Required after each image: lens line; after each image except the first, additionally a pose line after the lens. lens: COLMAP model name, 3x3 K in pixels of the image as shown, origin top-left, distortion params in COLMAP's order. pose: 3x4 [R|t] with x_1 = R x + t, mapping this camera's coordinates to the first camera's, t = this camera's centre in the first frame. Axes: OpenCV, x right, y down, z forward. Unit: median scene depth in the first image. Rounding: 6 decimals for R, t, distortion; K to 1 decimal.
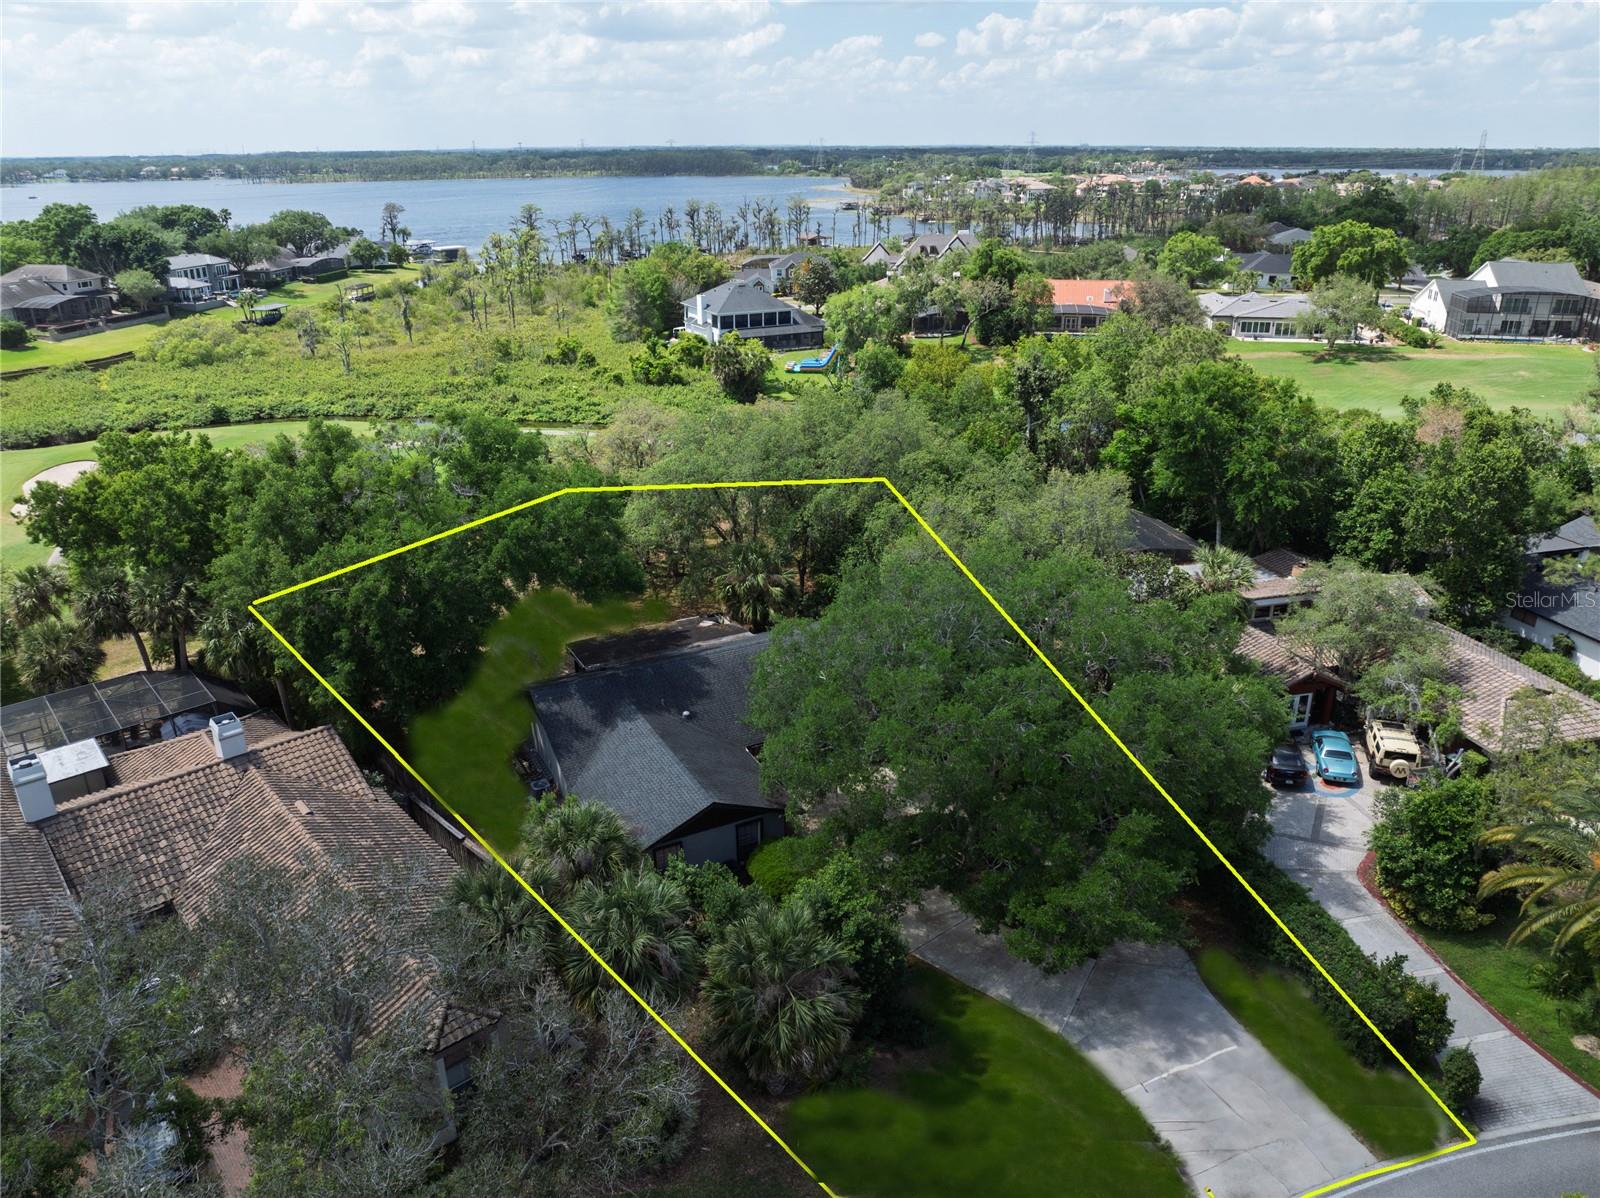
lens RADIAL K [[1124.7, 0, 801.3], [0, 1124.7, 595.3], [0, 0, 1]] dist [-0.041425, 0.005604]
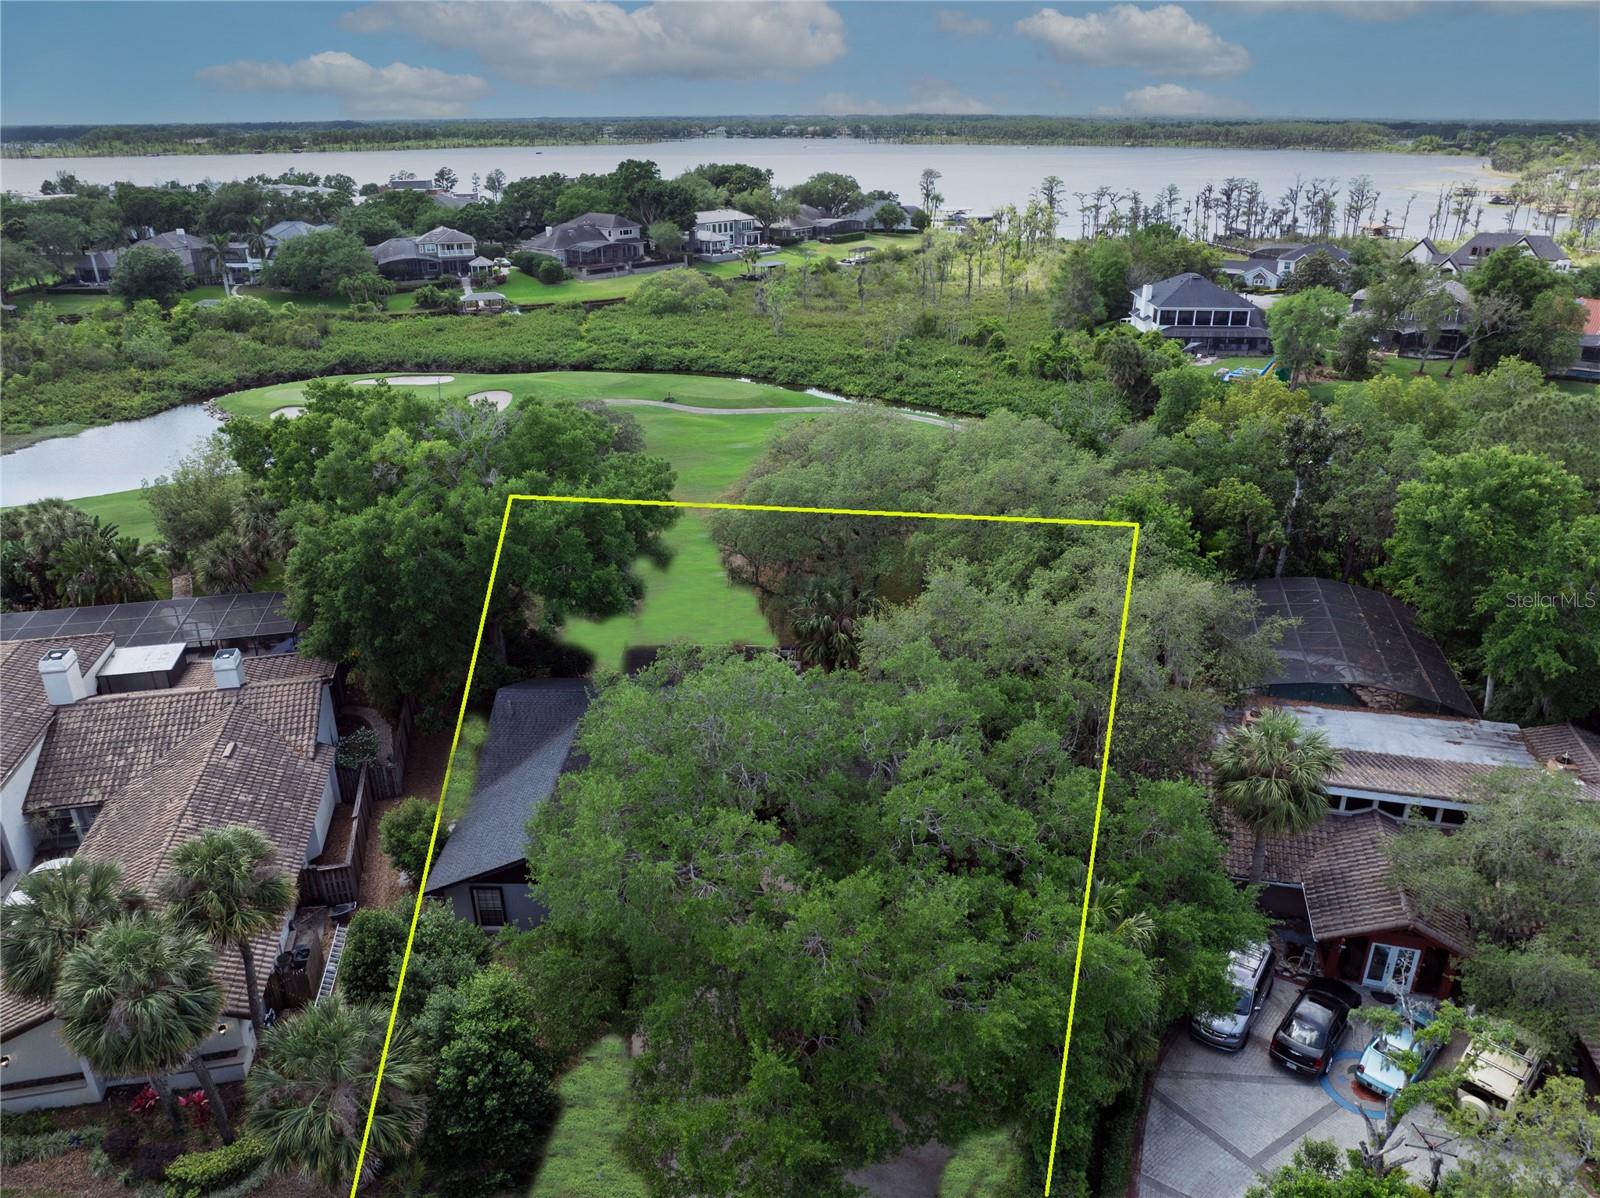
lens RADIAL K [[1124.7, 0, 801.3], [0, 1124.7, 595.3], [0, 0, 1]] dist [-0.041425, 0.005604]
pose [[0.873537, 0.194245, -0.446320, 0.095005], [-0.182332, 0.980744, 0.069974, -0.026002], [0.451317, 0.020253, 0.892134, 0.053051]]
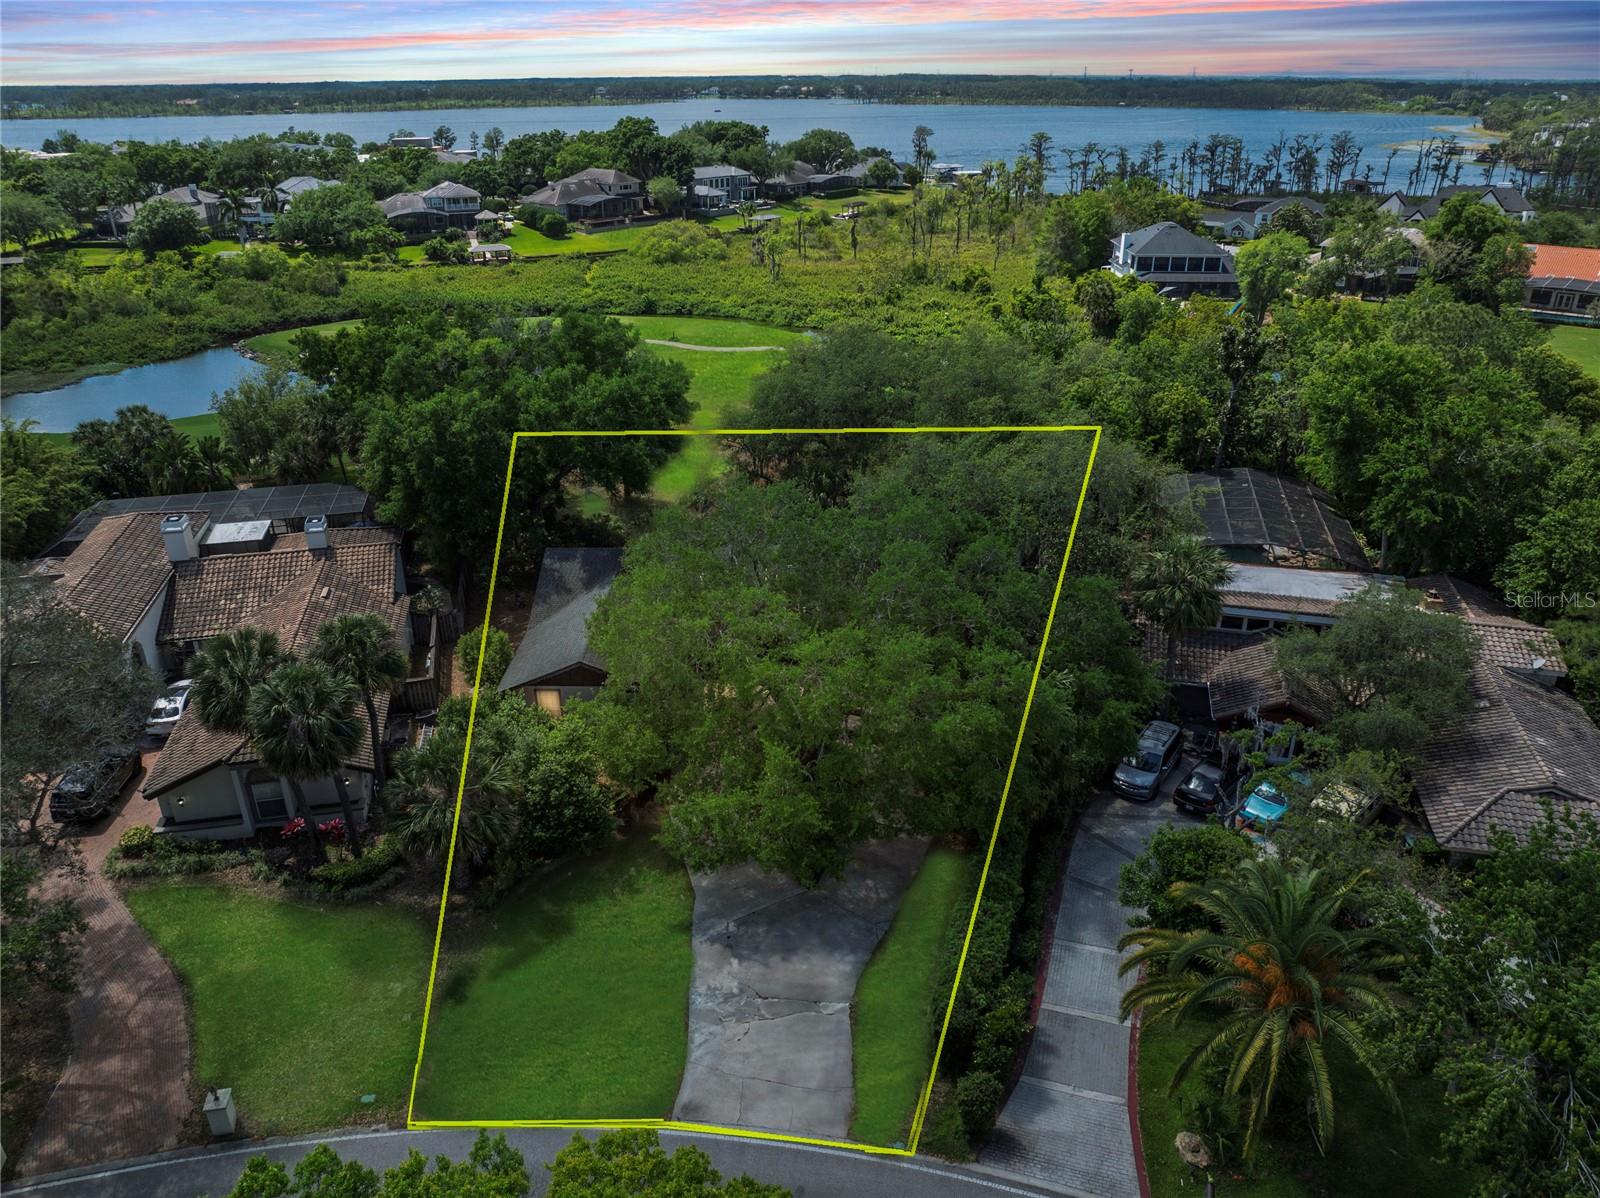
lens RADIAL K [[1124.7, 0, 801.3], [0, 1124.7, 595.3], [0, 0, 1]] dist [-0.041425, 0.005604]
pose [[0.876188, 0.204935, -0.436230, 0.117681], [-0.179913, 0.978745, 0.098438, -0.006713], [0.447131, -0.007767, 0.894435, 0.014077]]
